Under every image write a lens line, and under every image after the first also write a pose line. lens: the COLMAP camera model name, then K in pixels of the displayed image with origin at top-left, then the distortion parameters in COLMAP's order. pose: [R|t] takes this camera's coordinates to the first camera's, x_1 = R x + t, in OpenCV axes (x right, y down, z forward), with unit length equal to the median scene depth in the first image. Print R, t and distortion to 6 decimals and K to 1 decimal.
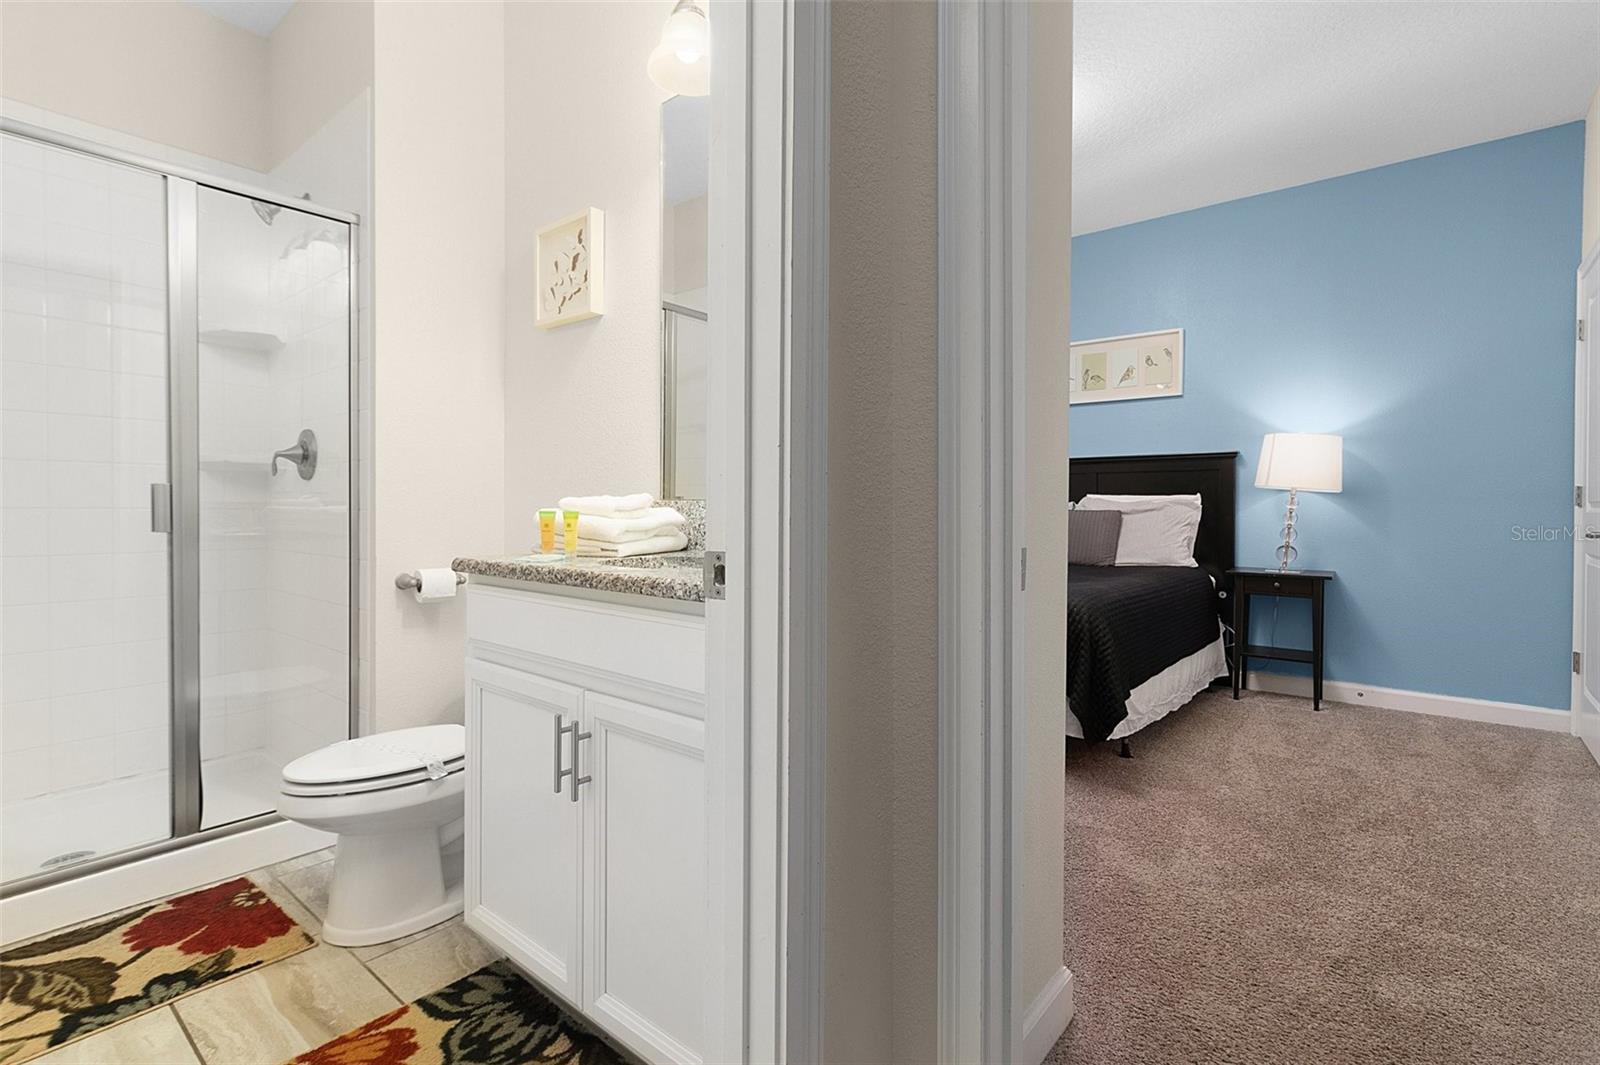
lens RADIAL K [[709.5, 0, 832.8], [0, 709.5, 519.8], [0, 0, 1]] dist [-0.000154, 0.000063]
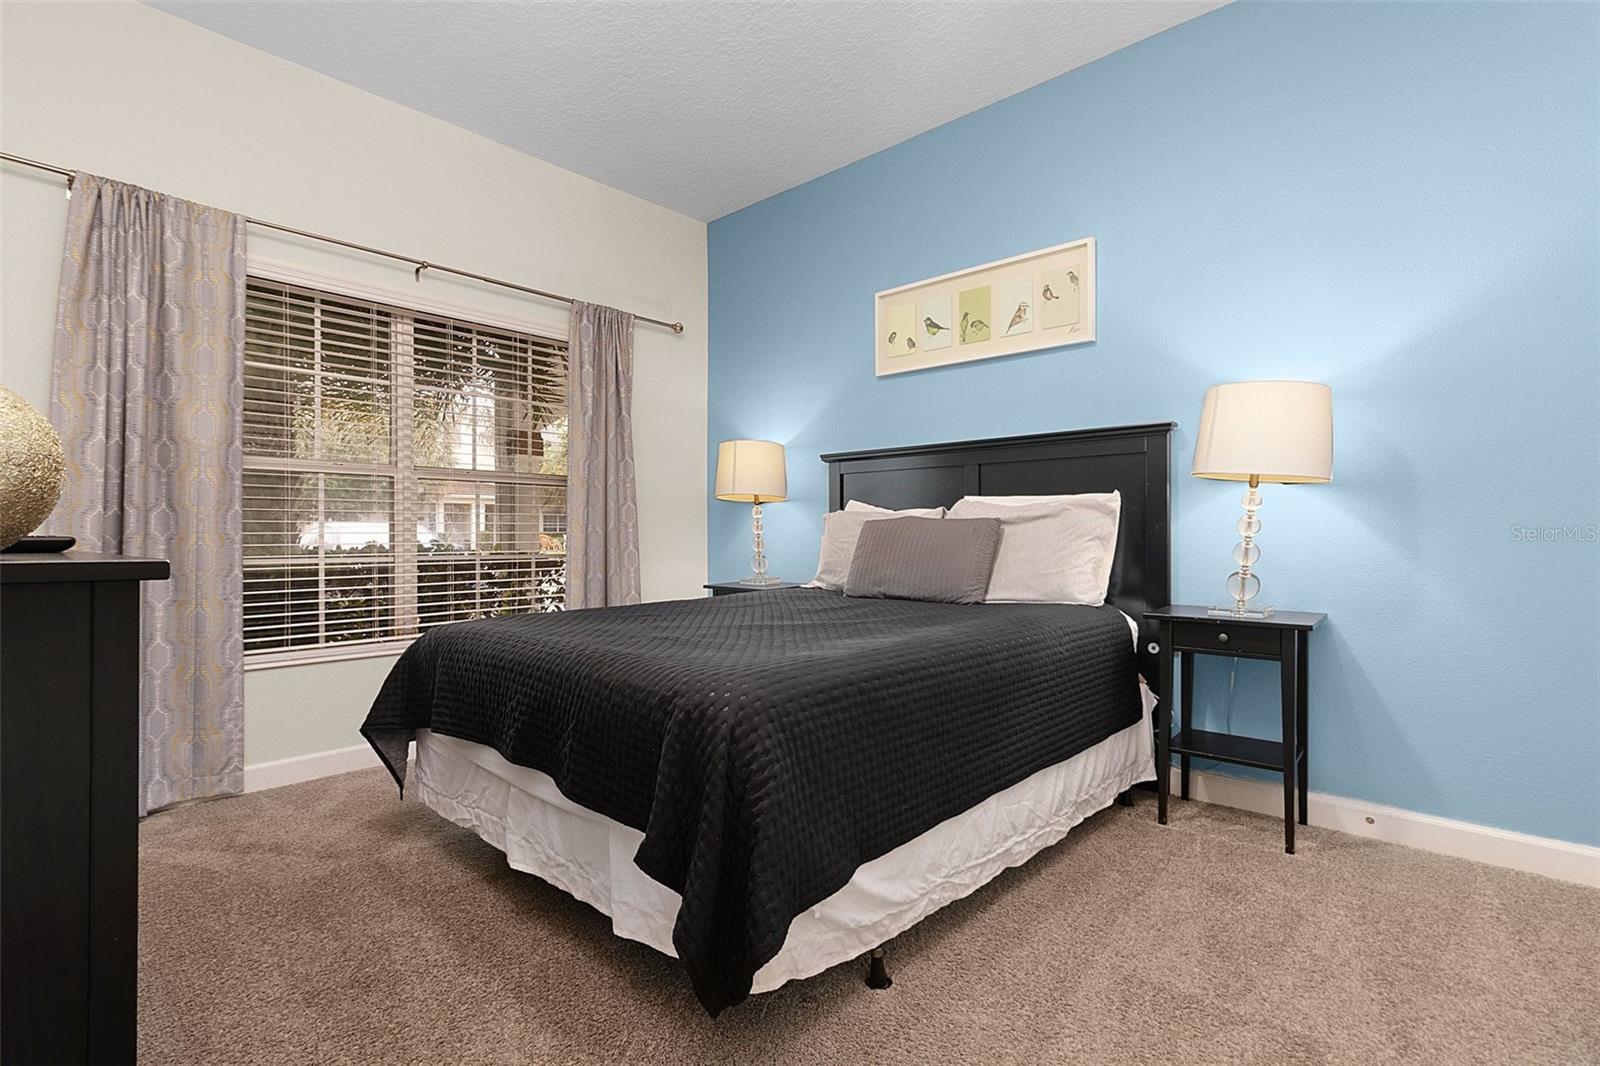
lens RADIAL K [[717.5, 0, 838.0], [0, 717.5, 540.4], [0, 0, 1]] dist [-0.000388, 0.000169]
pose [[0.999028, -0.004188, -0.043873, 0.294457], [0.003950, 0.999977, -0.005510, 0.010763], [0.043896, 0.005331, 0.999022, 0.341565]]
